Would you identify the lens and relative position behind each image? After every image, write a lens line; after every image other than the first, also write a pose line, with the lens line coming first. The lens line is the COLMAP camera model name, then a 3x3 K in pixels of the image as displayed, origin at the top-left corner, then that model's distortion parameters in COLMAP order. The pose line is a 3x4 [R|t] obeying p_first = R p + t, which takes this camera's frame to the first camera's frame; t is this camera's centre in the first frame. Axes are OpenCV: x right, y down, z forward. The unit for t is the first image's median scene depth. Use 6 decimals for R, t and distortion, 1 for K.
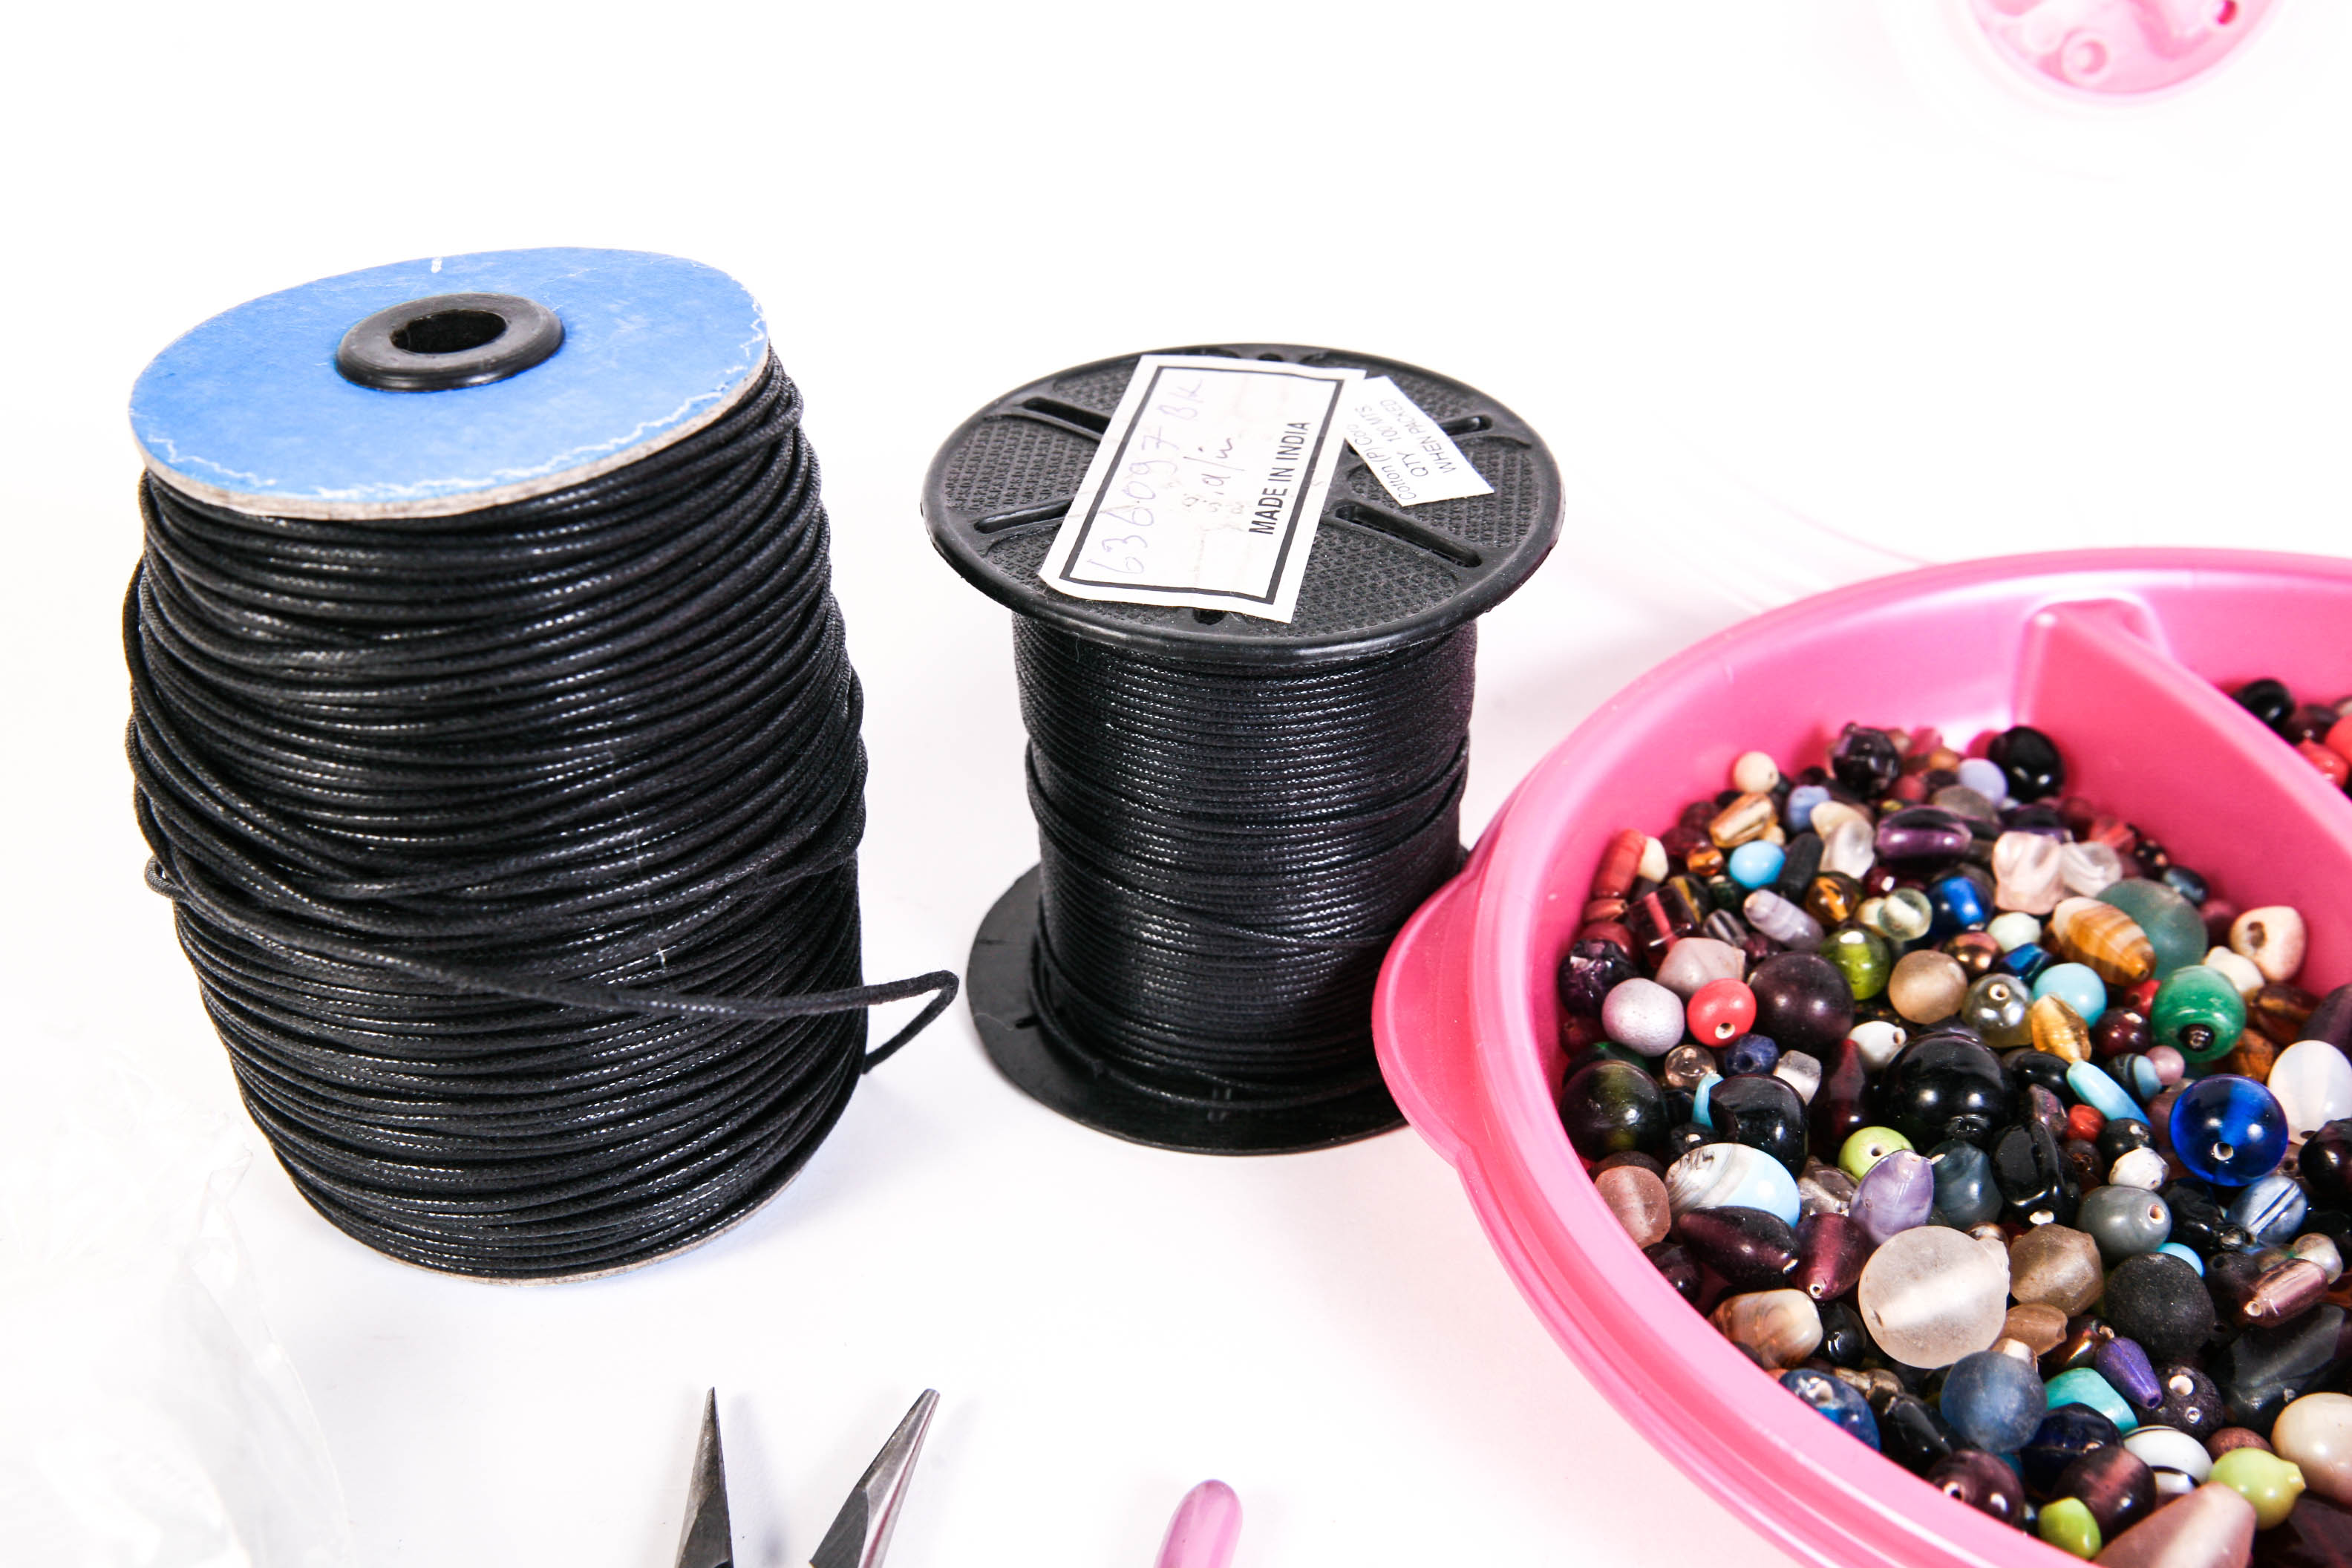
lens RADIAL K [[2512.2, 0, 1176.0], [0, 2512.2, 784.0], [0, 0, 1]] dist [-0.069913, 0.020650]
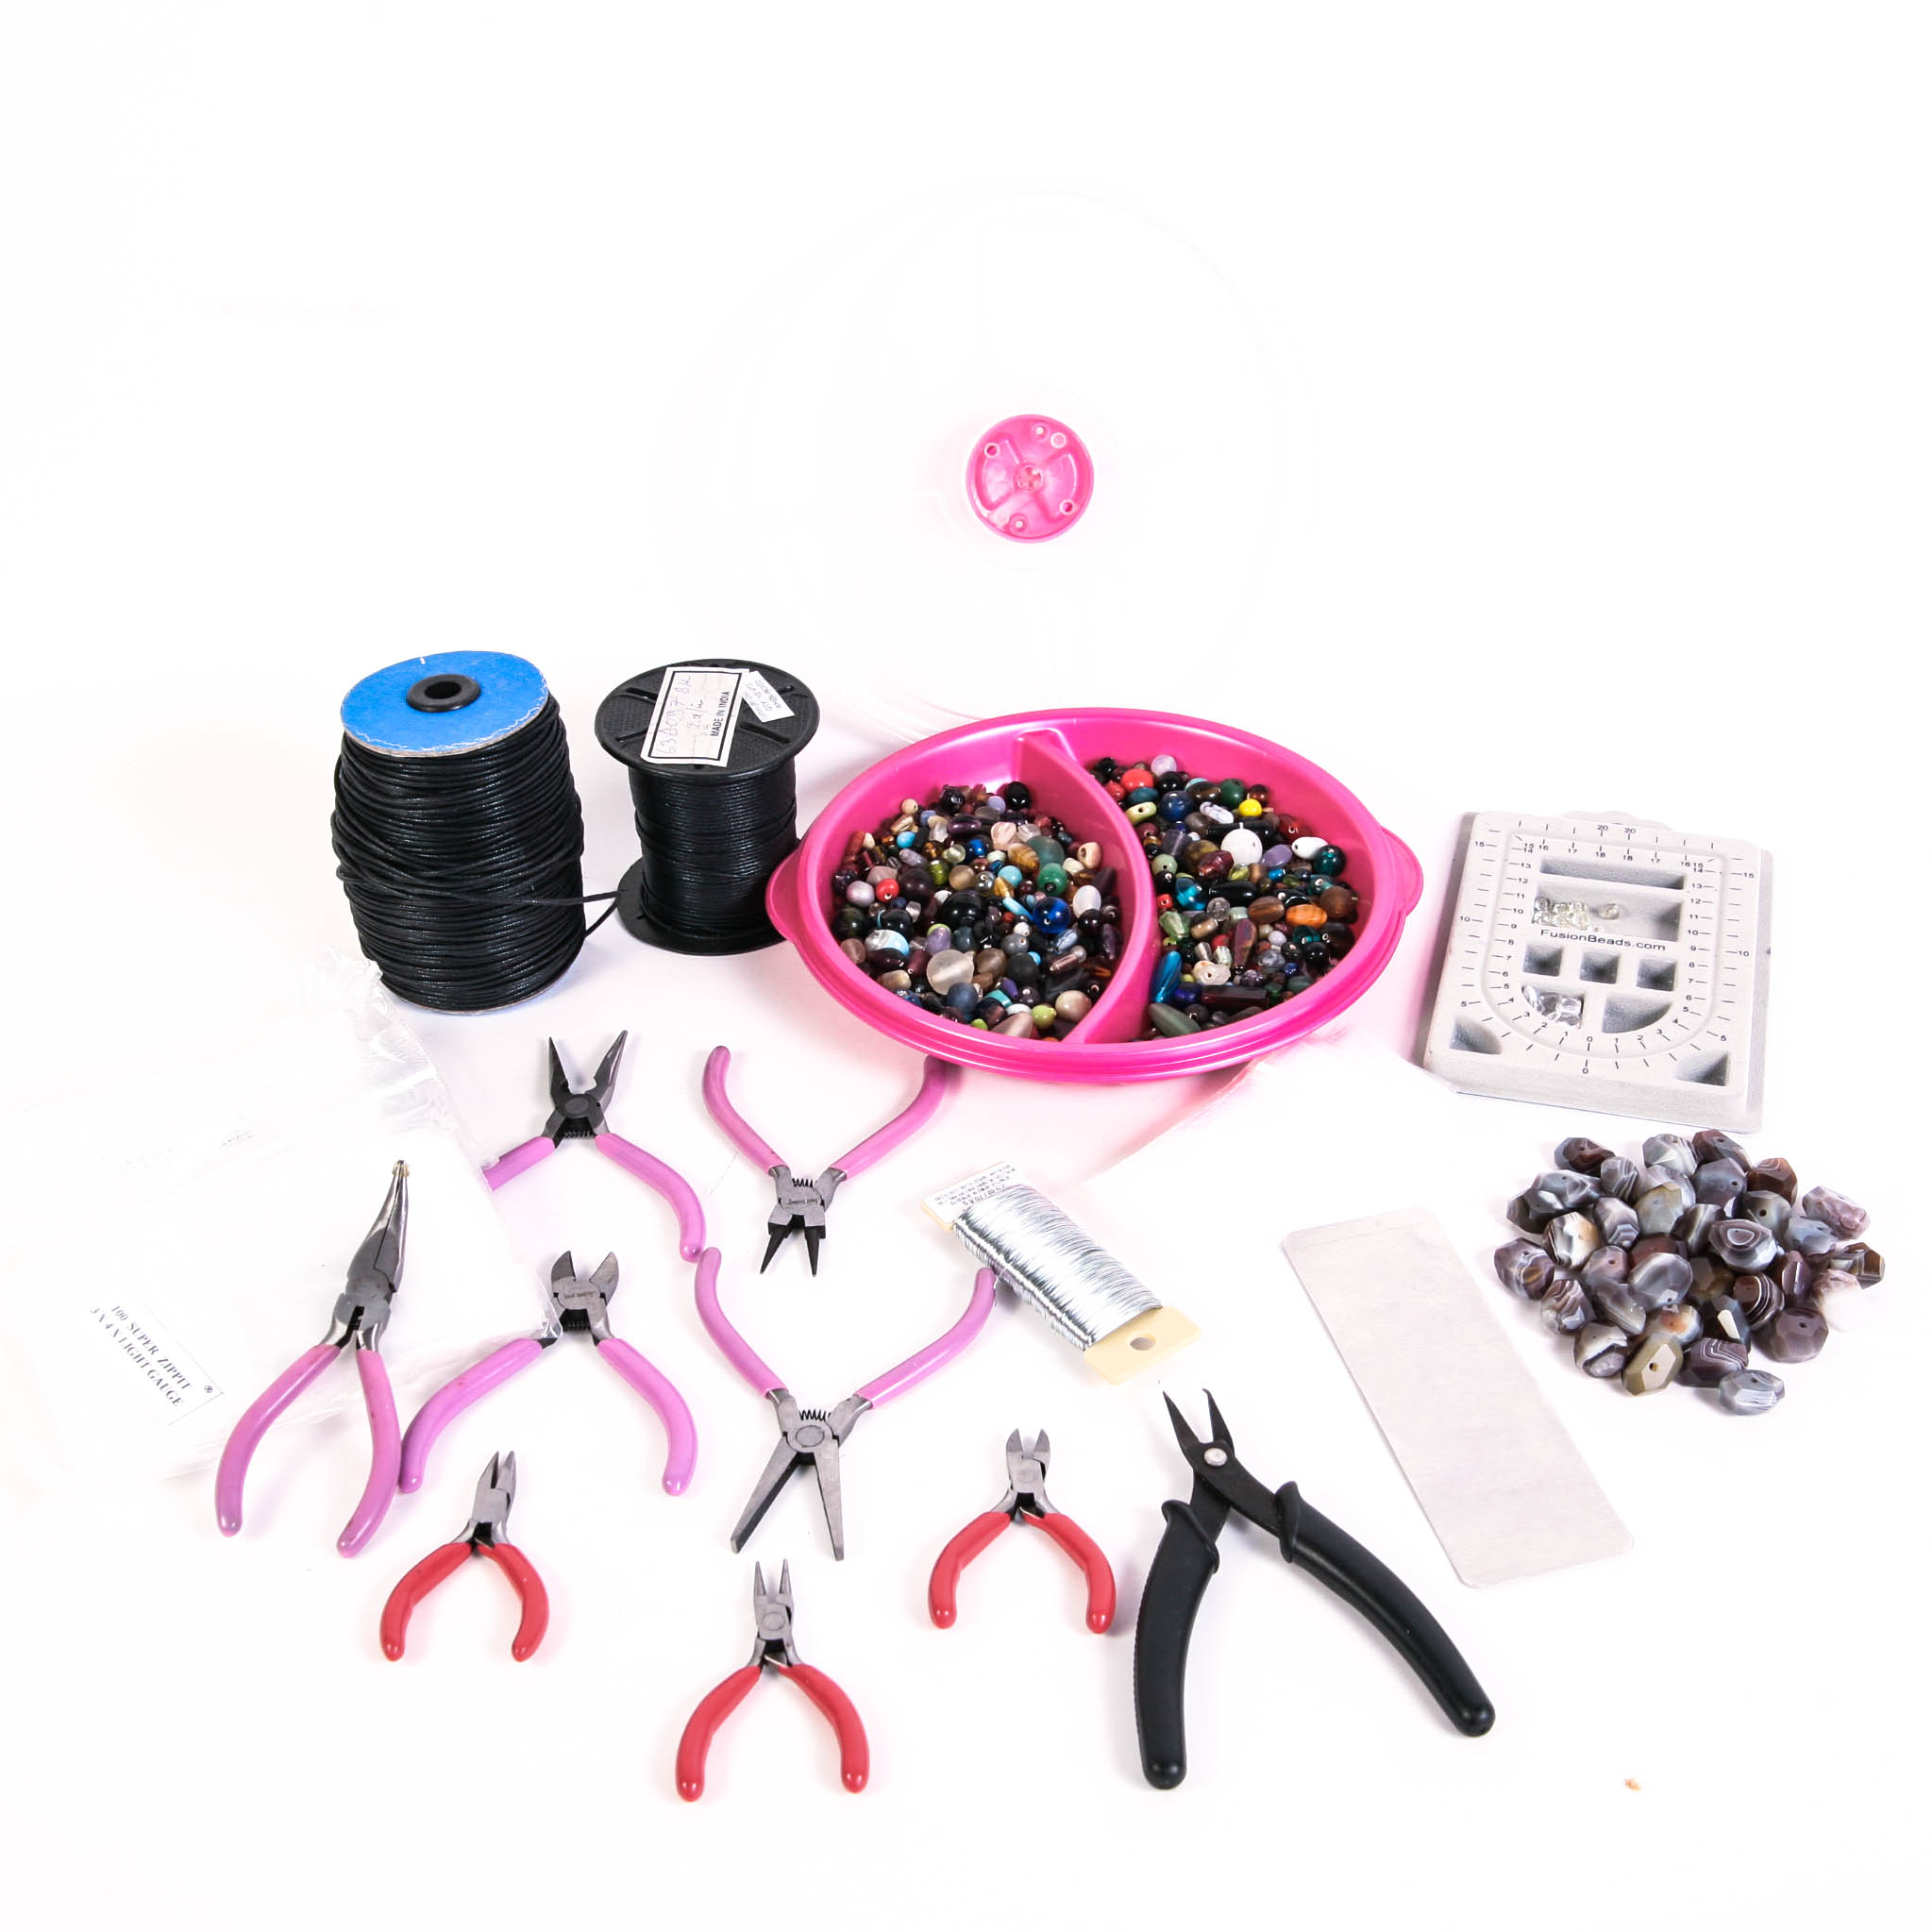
lens RADIAL K [[2445.2, 0, 966.0], [0, 2445.2, 966.0], [0, 0, 1]] dist [-0.021637, -0.026096]
pose [[0.990720, -0.072407, 0.115025, -0.022033], [0.066423, 0.996273, 0.055033, 0.029266], [-0.118581, -0.046882, 0.991837, -1.804198]]
